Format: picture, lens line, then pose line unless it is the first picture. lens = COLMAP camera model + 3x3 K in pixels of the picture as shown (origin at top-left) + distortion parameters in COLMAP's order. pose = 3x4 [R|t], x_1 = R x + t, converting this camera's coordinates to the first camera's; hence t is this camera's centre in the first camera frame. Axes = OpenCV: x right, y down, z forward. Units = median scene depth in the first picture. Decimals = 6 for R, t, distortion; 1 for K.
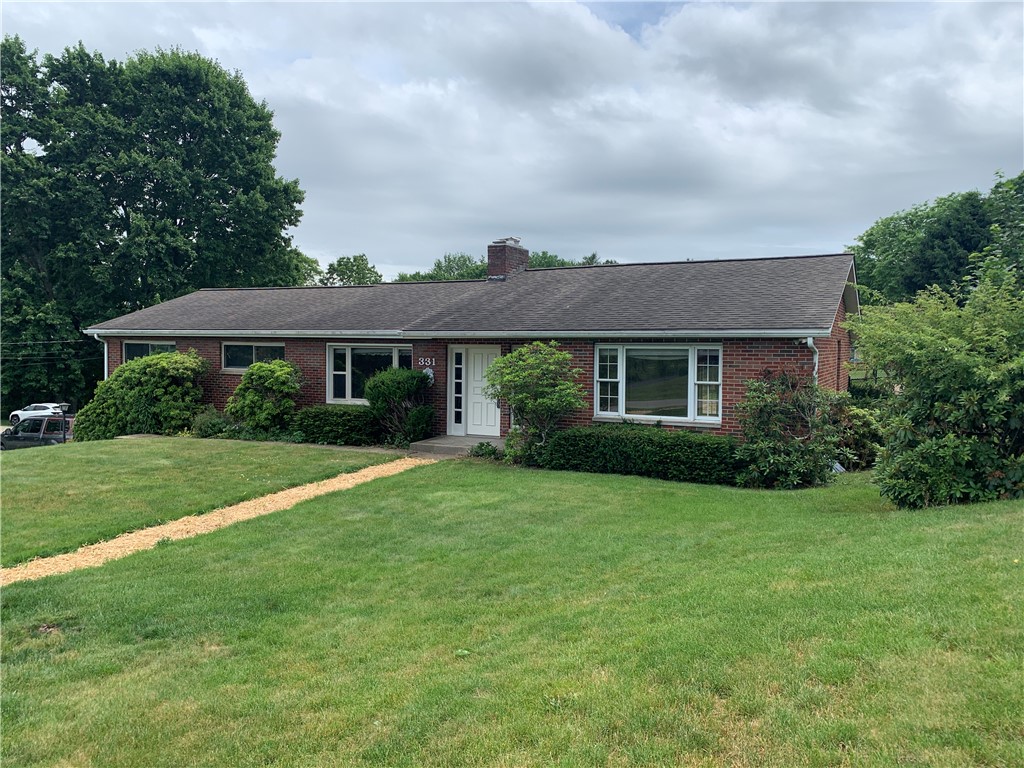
lens RADIAL K [[852.5, 0, 512.0], [0, 852.5, 384.0], [0, 0, 1]] dist [0.022768, -0.000181]
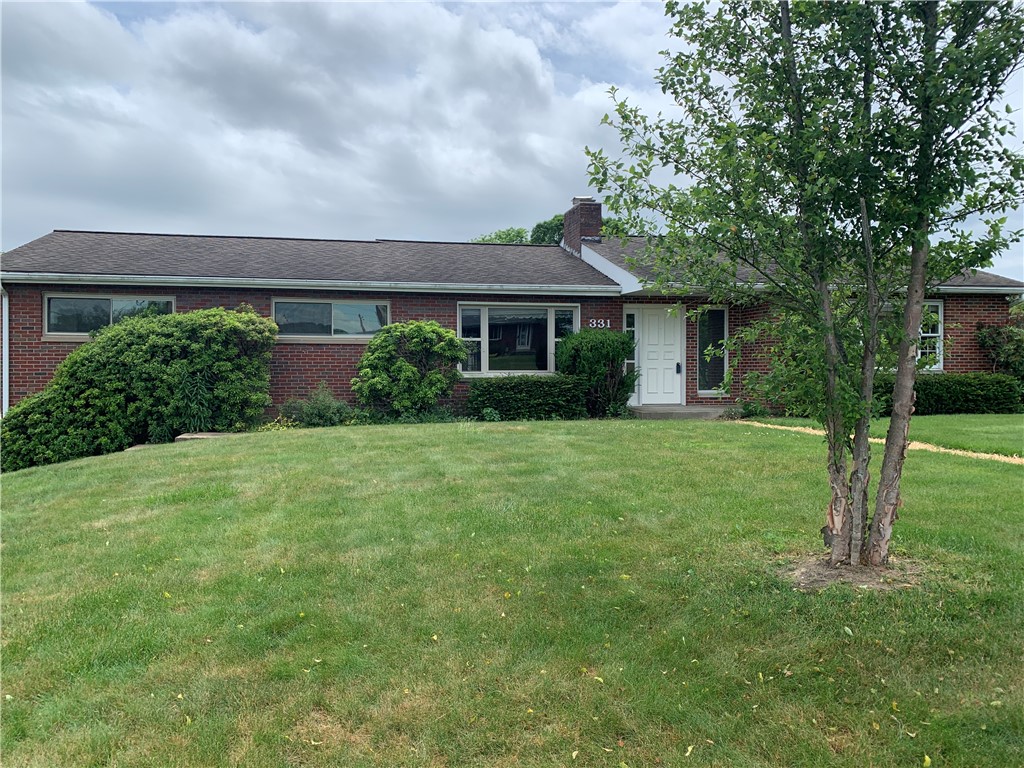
lens RADIAL K [[852.5, 0, 512.0], [0, 852.5, 384.0], [0, 0, 1]] dist [0.022768, -0.000181]
pose [[0.761878, -0.015193, 0.647543, -0.618166], [0.046886, 0.998396, -0.031740, 0.049992], [-0.646022, 0.054542, 0.761368, 0.329293]]
